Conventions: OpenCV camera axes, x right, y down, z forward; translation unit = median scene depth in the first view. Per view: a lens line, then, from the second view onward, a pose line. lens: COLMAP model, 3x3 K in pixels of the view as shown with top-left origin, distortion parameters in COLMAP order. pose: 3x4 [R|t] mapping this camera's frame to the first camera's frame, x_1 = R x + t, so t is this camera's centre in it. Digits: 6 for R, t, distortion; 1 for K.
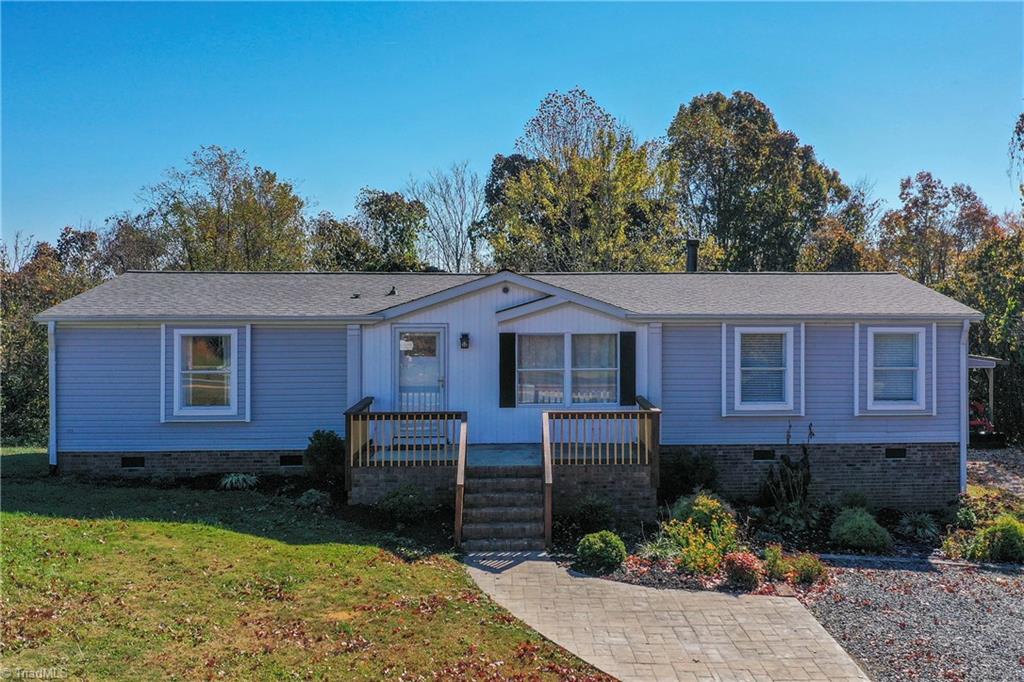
lens RADIAL K [[965.6, 0, 517.2], [0, 965.6, 310.3], [0, 0, 1]] dist [0.017345, 0.000000]
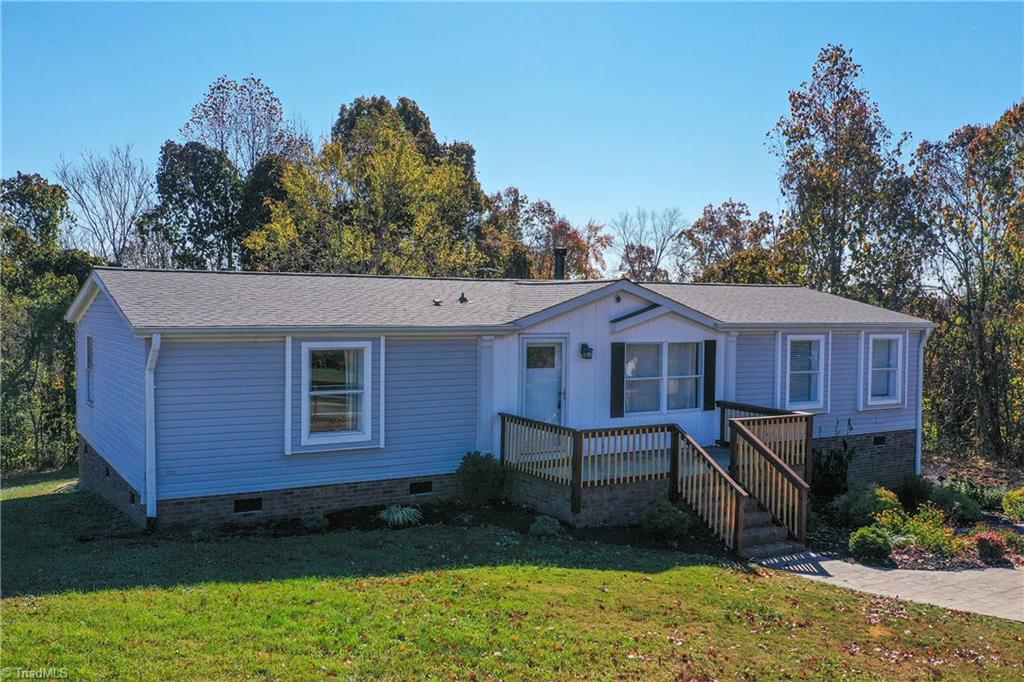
lens RADIAL K [[965.6, 0, 510.0], [0, 965.6, 342.7], [0, 0, 1]] dist [0.017345, 0.000000]
pose [[0.884941, -0.010406, 0.465586, -0.572412], [-0.004440, 0.999516, 0.030779, -0.006365], [-0.465681, -0.029305, 0.884467, 0.176212]]
